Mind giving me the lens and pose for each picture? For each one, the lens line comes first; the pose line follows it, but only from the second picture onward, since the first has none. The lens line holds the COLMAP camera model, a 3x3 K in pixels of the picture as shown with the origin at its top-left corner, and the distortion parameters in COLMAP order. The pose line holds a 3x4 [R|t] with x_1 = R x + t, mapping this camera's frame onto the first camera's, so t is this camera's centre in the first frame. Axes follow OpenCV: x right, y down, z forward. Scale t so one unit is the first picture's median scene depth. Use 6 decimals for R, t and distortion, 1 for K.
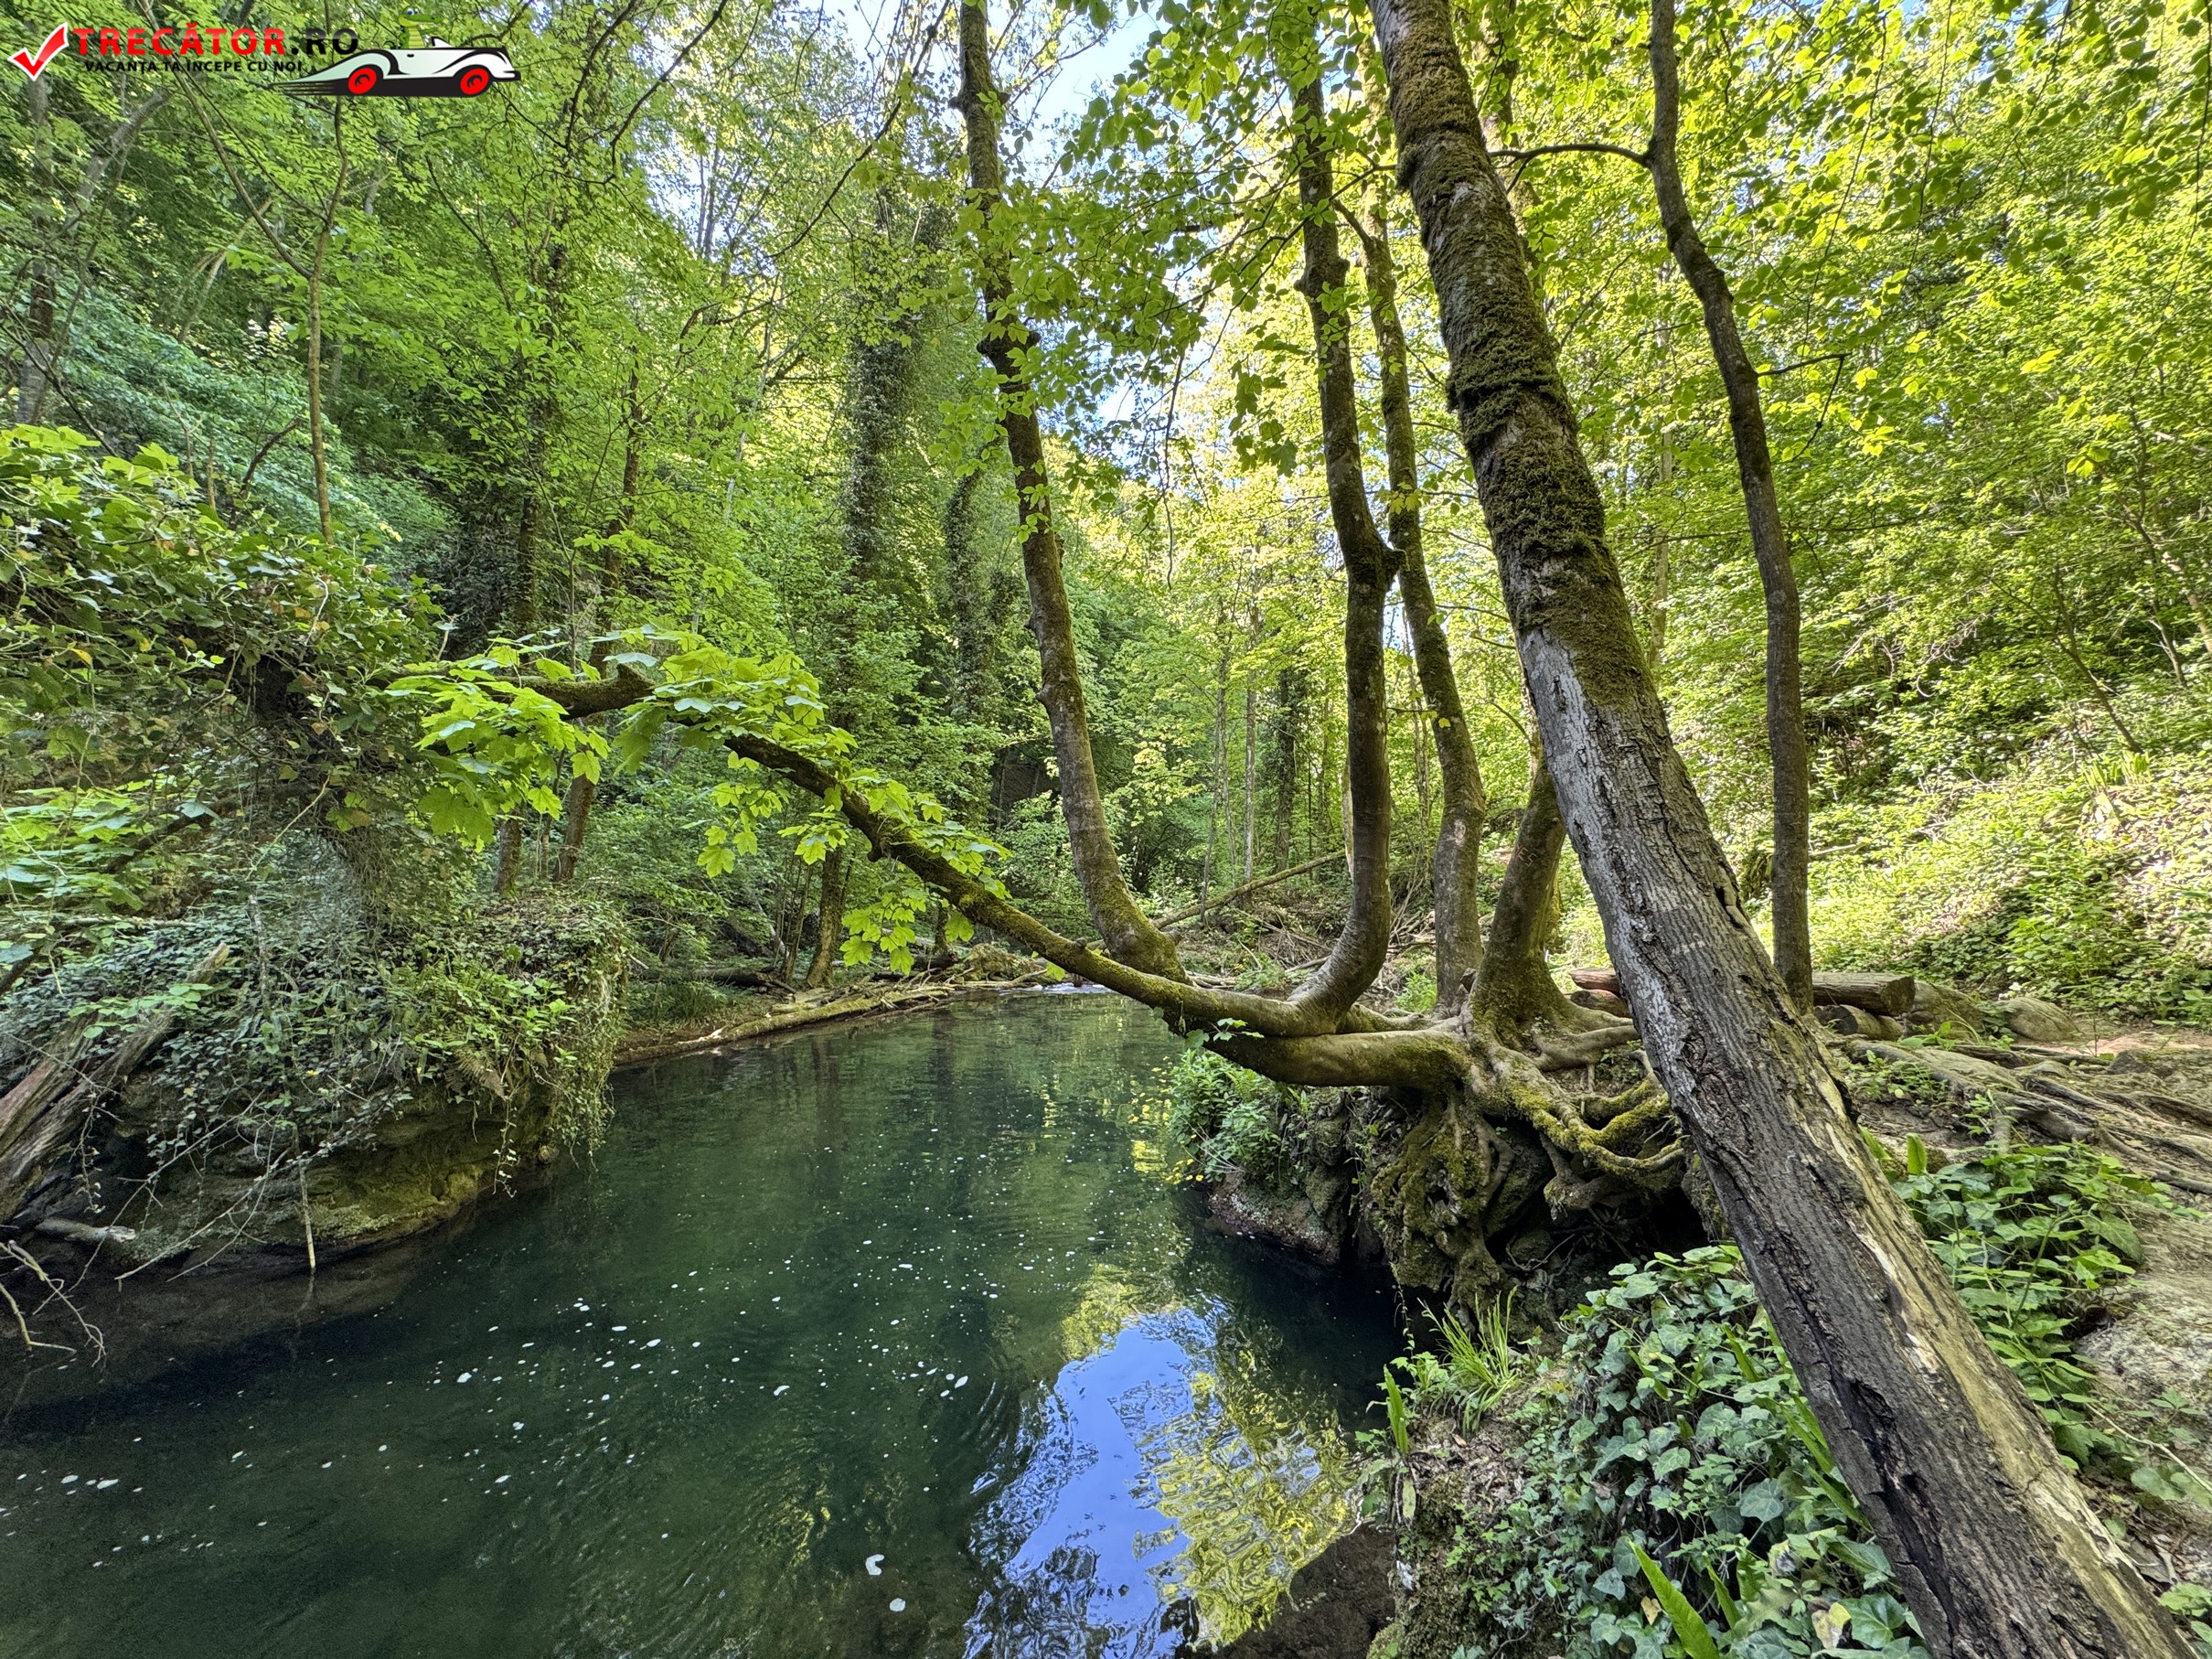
lens RADIAL K [[882.2, 0, 1100.7], [0, 882.2, 823.5], [0, 0, 1]] dist [-0.003592, 0.000143]
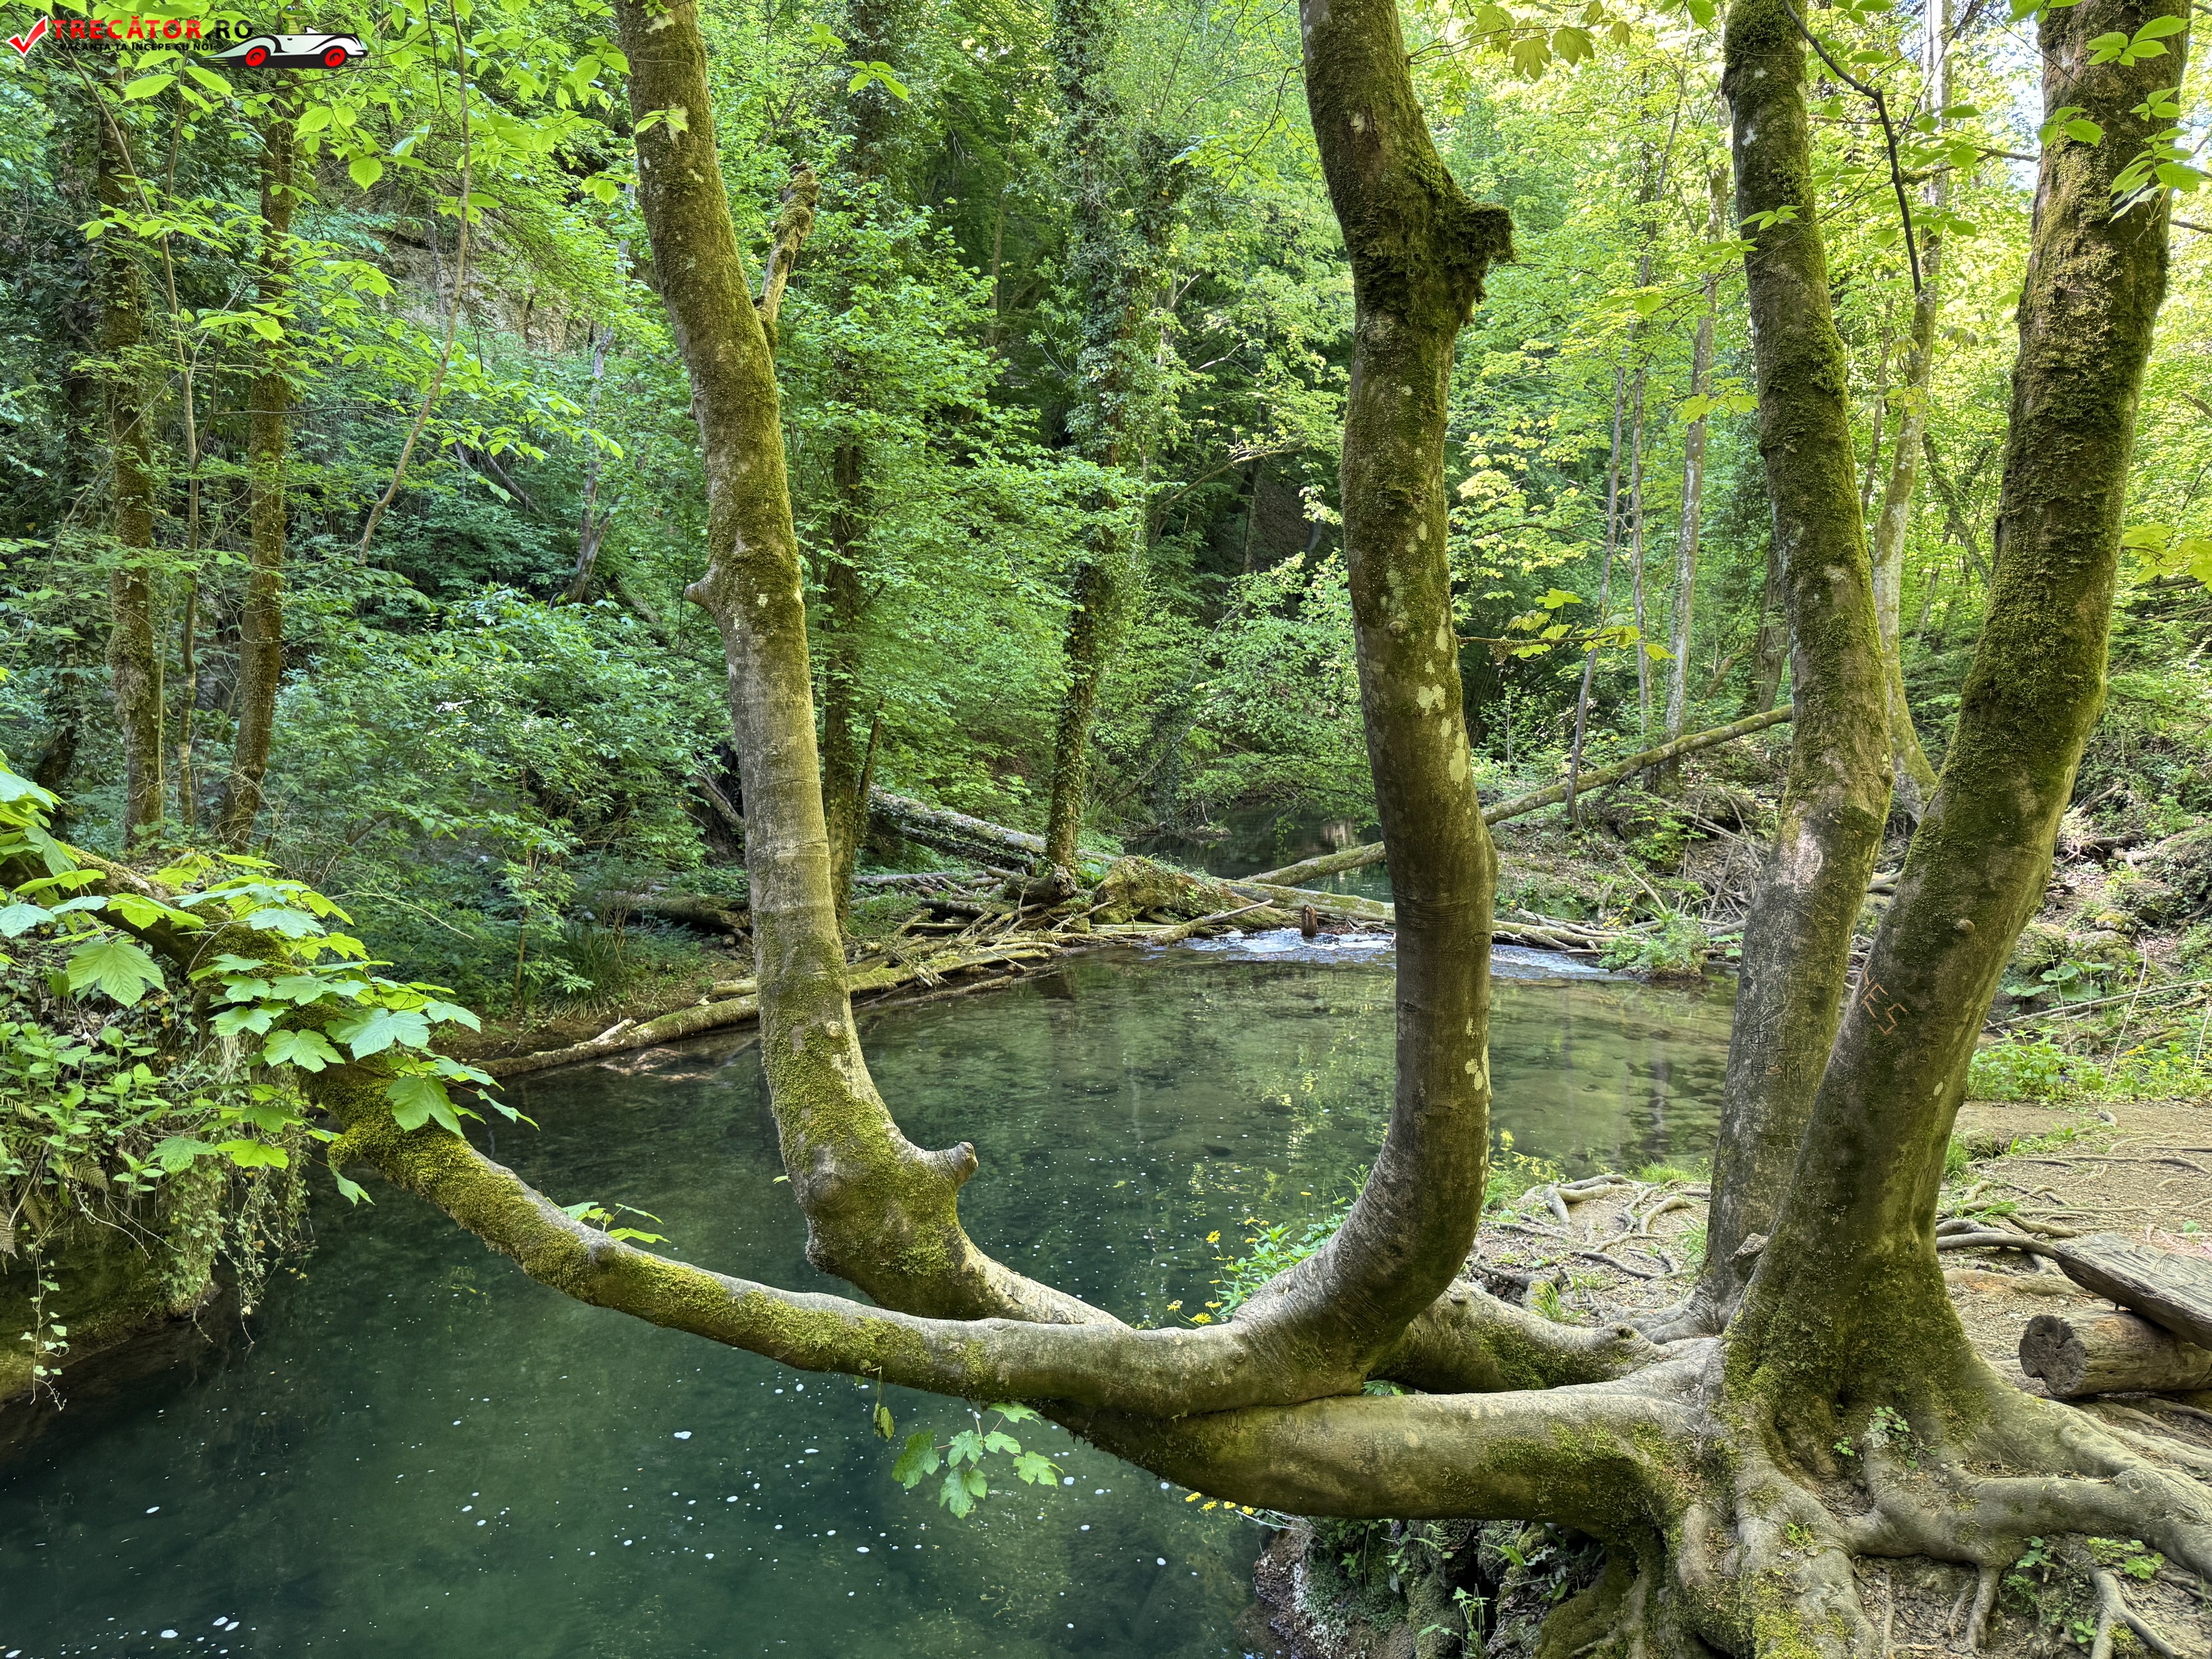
lens RADIAL K [[1553.0, 0, 1094.9], [0, 1553.0, 822.6], [0, 0, 1]] dist [0.082460, -0.110007]
pose [[0.972142, 0.025196, -0.233035, 0.093214], [0.010910, 0.988264, 0.152364, -0.044459], [0.234139, -0.150662, 0.960458, 0.084239]]
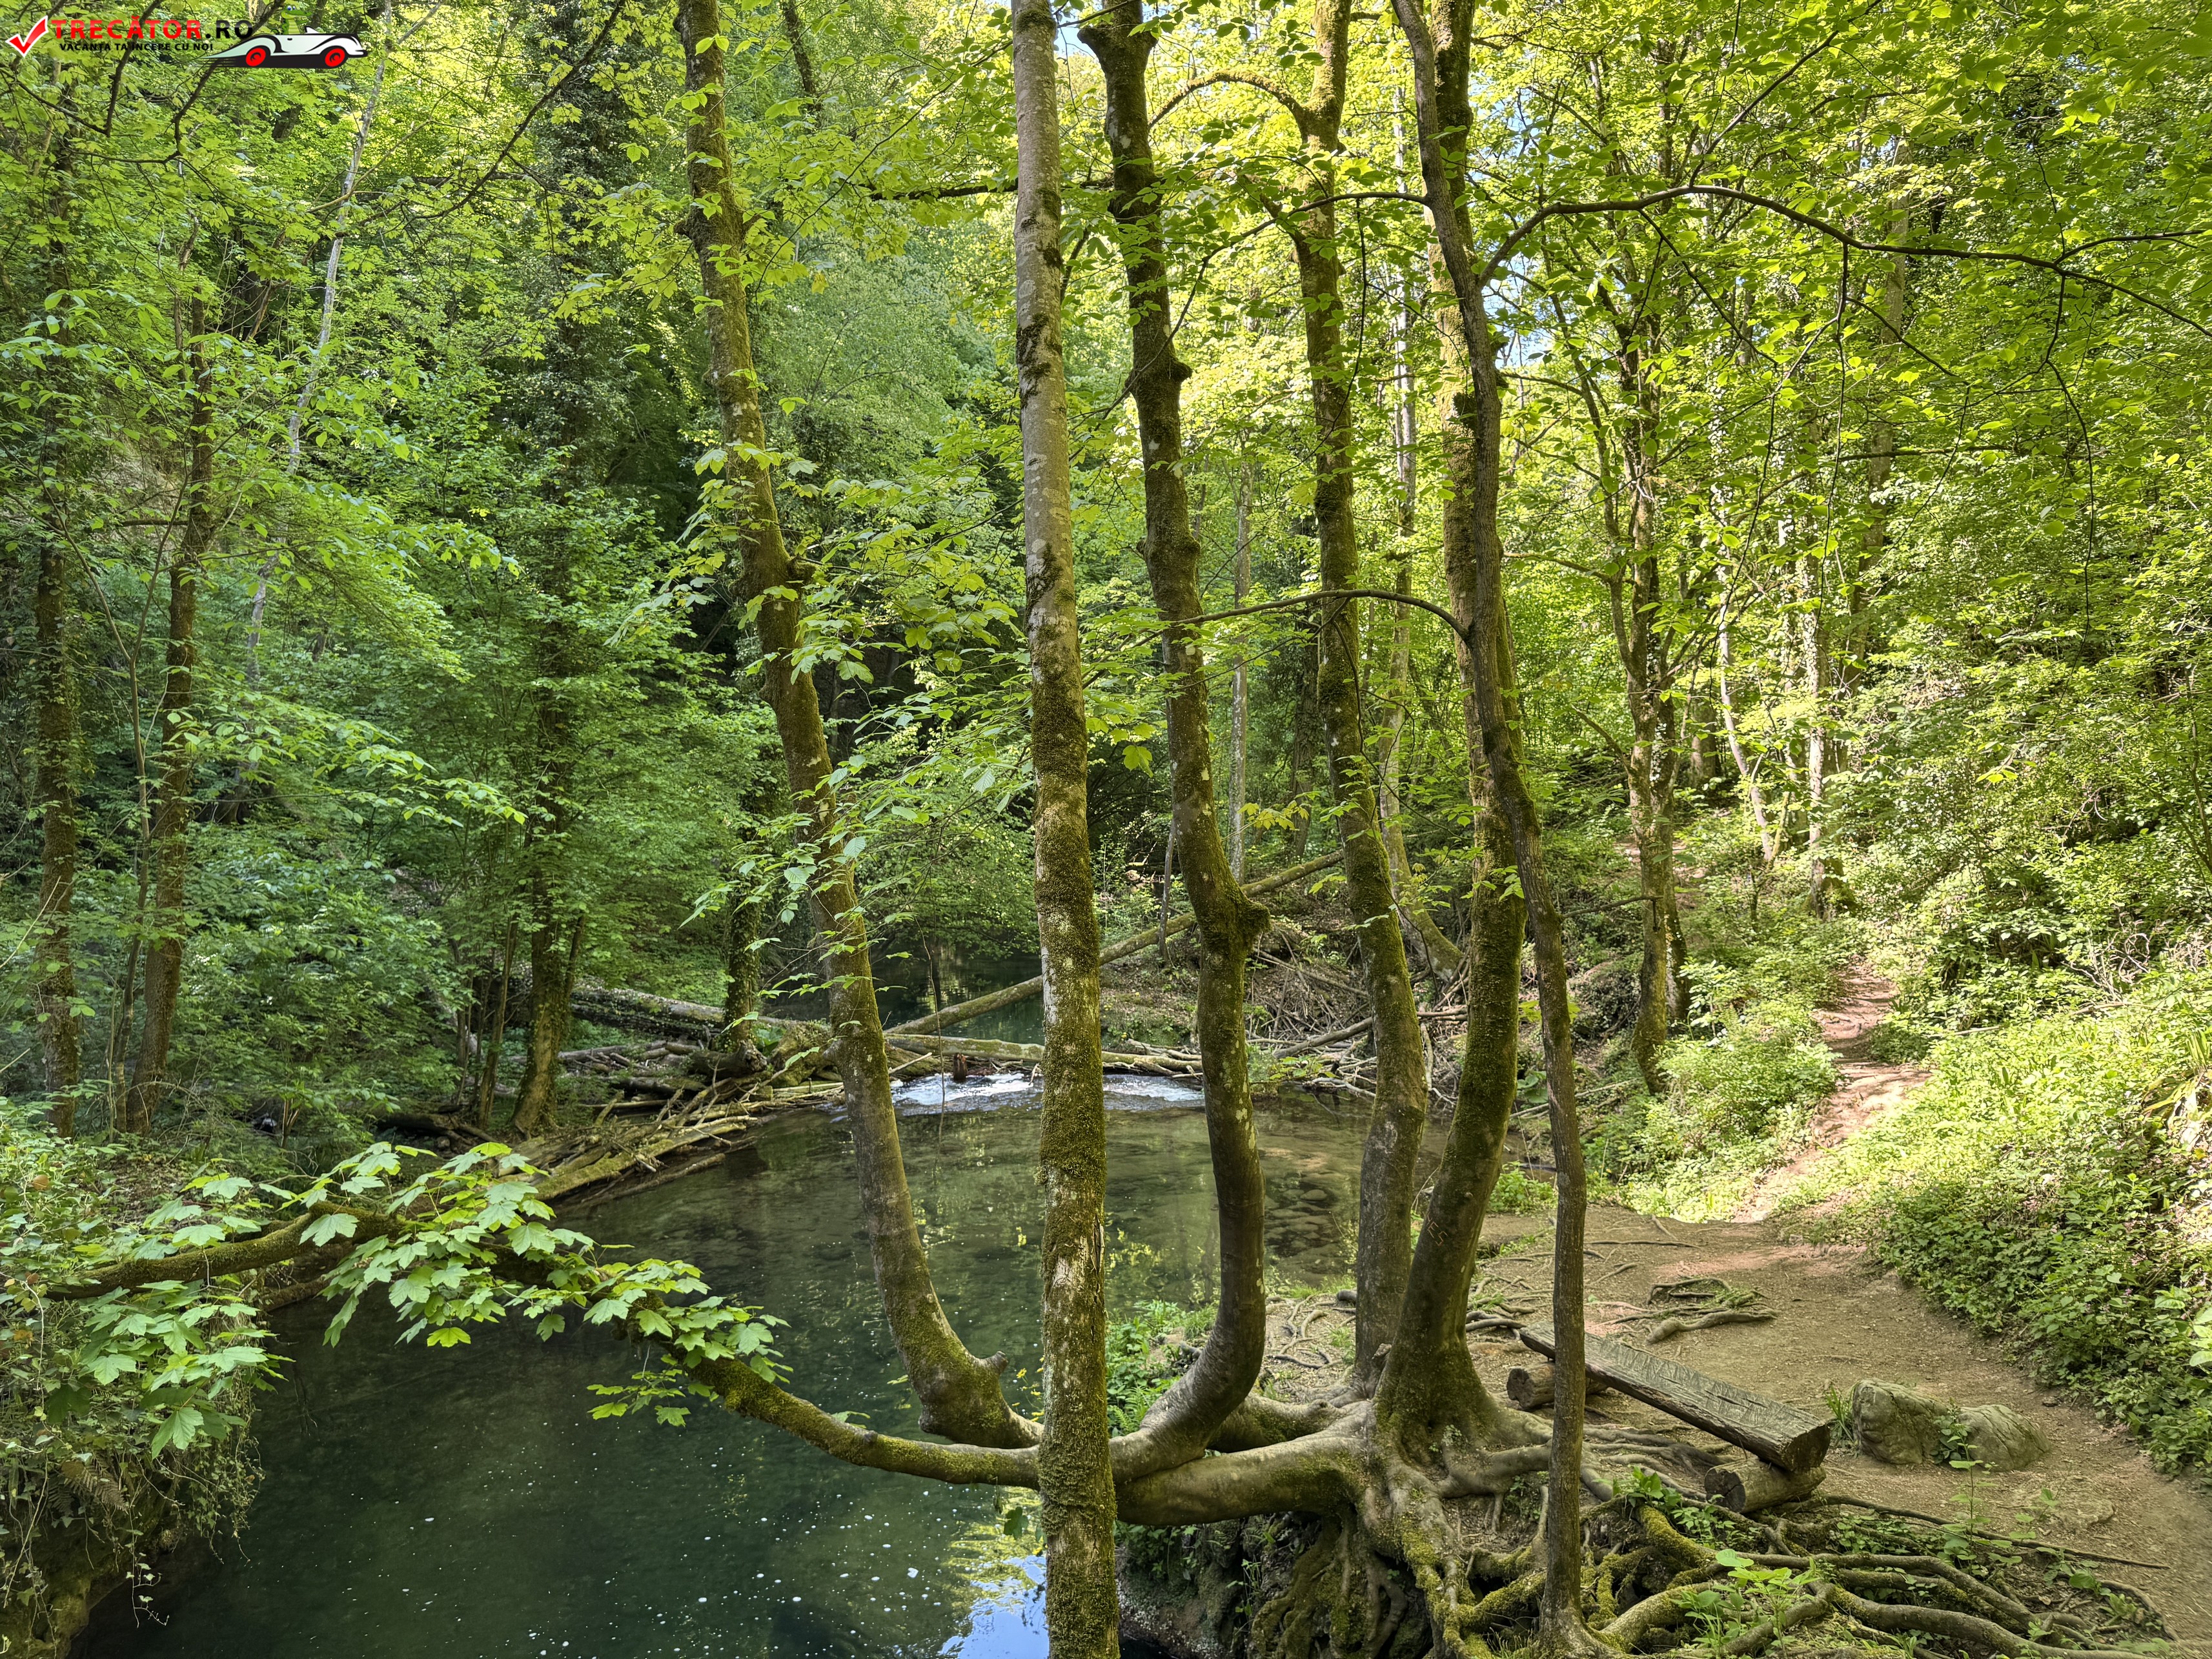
lens RADIAL K [[1553.0, 0, 1108.4], [0, 1553.0, 830.5], [0, 0, 1]] dist [0.082460, -0.110007]
pose [[0.998377, -0.021934, 0.052555, 0.034624], [0.016376, 0.994449, 0.103939, -0.145213], [-0.054543, -0.102910, 0.993194, -0.111983]]
